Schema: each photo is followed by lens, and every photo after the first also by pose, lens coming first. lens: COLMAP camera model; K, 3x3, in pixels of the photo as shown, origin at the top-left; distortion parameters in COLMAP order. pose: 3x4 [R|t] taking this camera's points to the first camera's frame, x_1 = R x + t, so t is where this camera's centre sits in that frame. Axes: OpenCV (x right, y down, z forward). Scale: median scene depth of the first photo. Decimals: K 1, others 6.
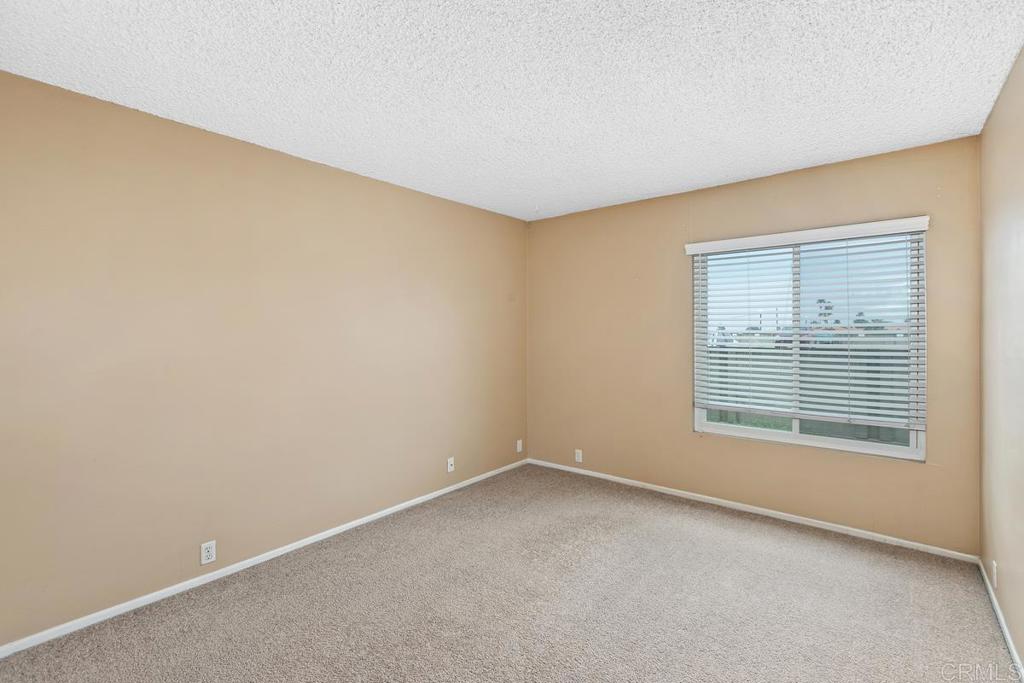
lens RADIAL K [[468.5, 0, 513.7], [0, 468.5, 336.7], [0, 0, 1]] dist [0.001228, 0.000768]
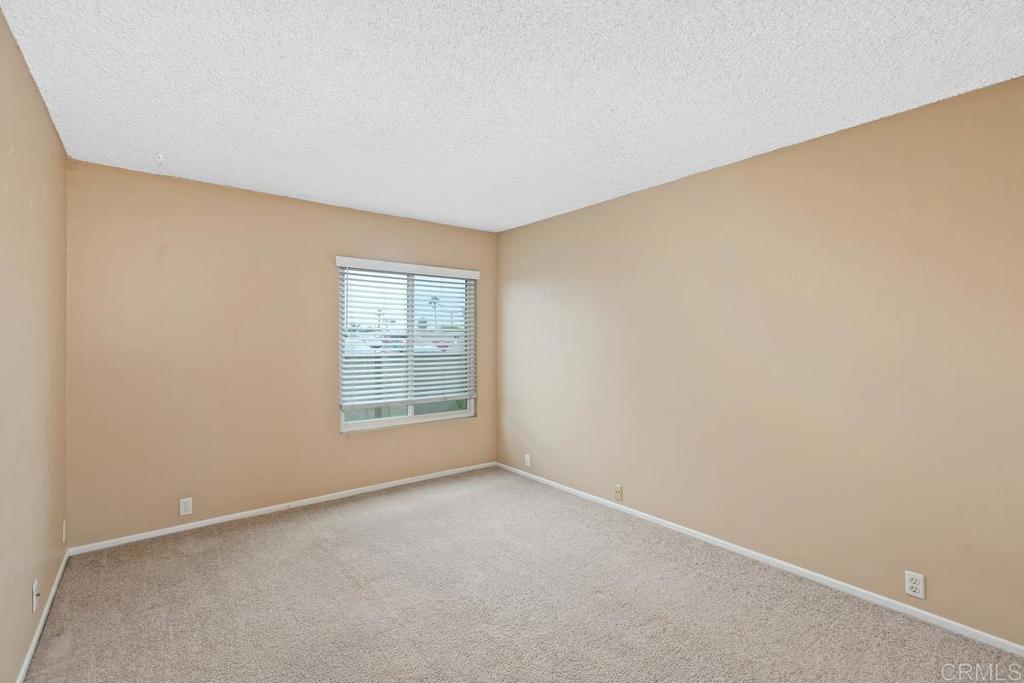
lens RADIAL K [[468.5, 0, 515.6], [0, 468.5, 340.9], [0, 0, 1]] dist [0.001228, 0.000768]
pose [[0.198728, -0.004045, 0.980046, -0.620554], [0.012397, 0.999922, 0.001614, -0.004196], [-0.979976, 0.011829, 0.198763, 0.430025]]
